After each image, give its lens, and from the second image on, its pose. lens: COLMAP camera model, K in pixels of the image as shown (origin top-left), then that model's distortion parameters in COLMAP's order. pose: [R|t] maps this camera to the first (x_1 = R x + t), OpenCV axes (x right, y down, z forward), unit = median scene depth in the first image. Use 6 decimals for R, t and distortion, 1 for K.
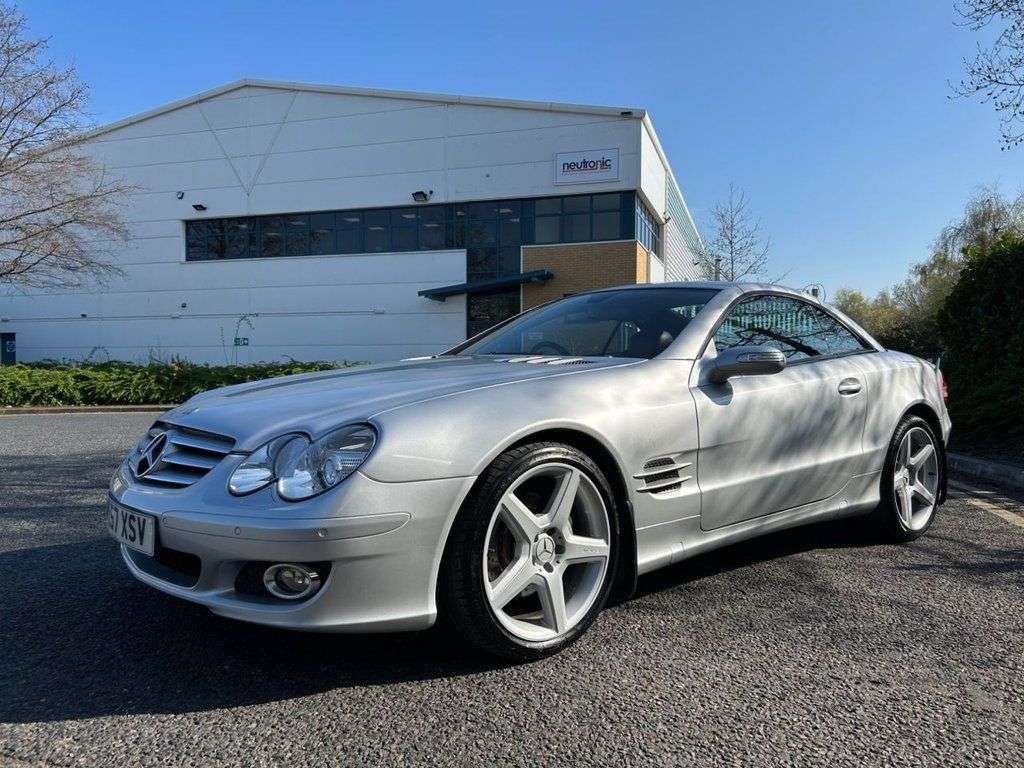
lens RADIAL K [[772.9, 0, 512.1], [0, 772.9, 385.6], [0, 0, 1]] dist [0.034856, -0.037178]
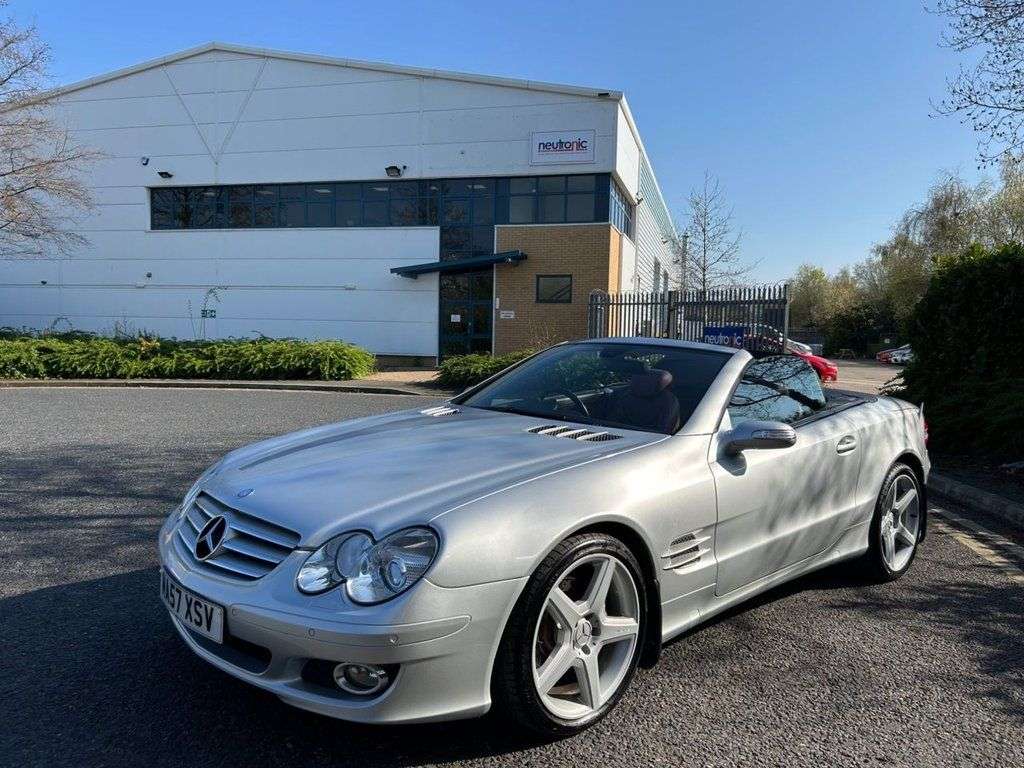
lens RADIAL K [[772.9, 0, 506.9], [0, 772.9, 387.8], [0, 0, 1]] dist [0.034856, -0.037178]
pose [[0.998936, 0.018491, 0.042258, -0.059798], [-0.020413, 0.998755, 0.045524, -0.090917], [-0.041364, -0.046338, 0.998069, -0.029985]]
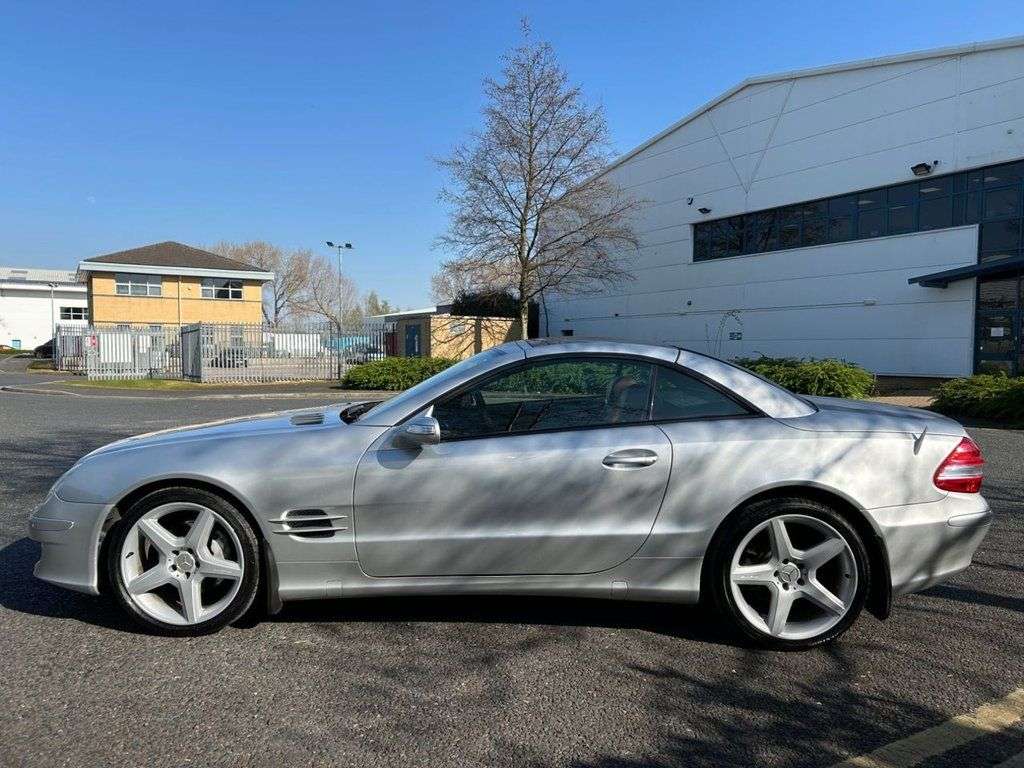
lens RADIAL K [[772.9, 0, 510.0], [0, 772.9, 386.3], [0, 0, 1]] dist [0.034856, -0.037178]
pose [[0.741263, 0.035188, -0.670292, 0.735187], [-0.020670, 0.999348, 0.029603, -0.085094], [0.670896, -0.008089, 0.741507, 0.177465]]
